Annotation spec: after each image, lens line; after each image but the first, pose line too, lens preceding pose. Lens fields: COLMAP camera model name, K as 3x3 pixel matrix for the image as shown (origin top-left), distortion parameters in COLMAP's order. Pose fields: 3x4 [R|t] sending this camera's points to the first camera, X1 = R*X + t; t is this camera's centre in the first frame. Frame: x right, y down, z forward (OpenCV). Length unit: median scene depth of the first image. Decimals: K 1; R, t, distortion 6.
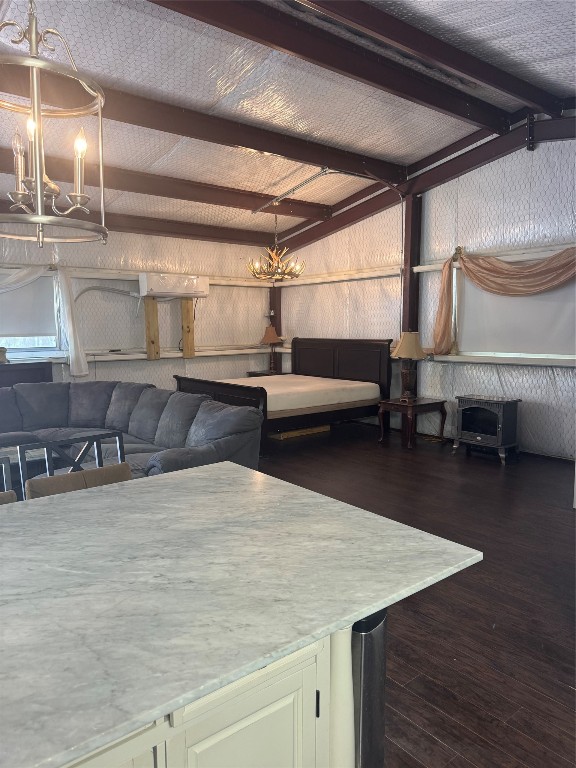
lens RADIAL K [[547.3, 0, 283.9], [0, 547.3, 383.9], [0, 0, 1]] dist [-0.009567, -0.009399]
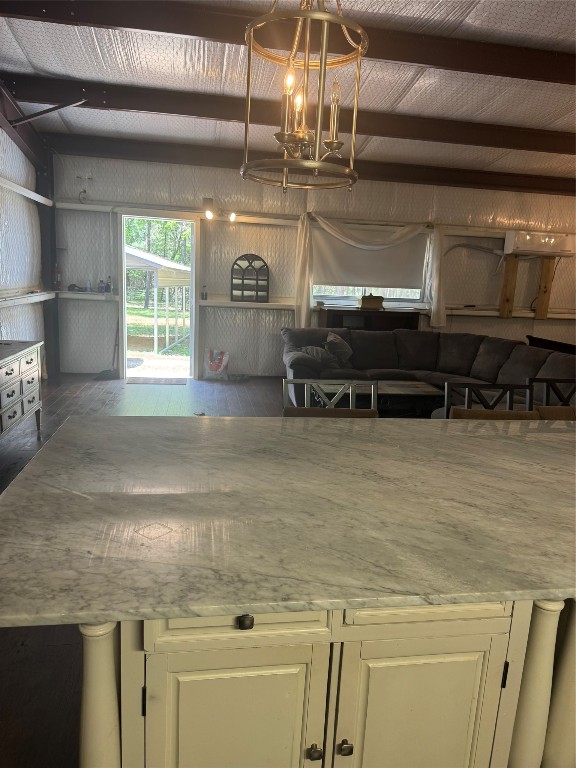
lens RADIAL K [[547.3, 0, 288.4], [0, 547.3, 385.4], [0, 0, 1]] dist [-0.009567, -0.009399]
pose [[0.867708, 0.137721, -0.477614, -0.093622], [-0.098559, 0.989443, 0.106251, 0.013015], [0.487205, -0.045122, 0.872121, -0.091229]]
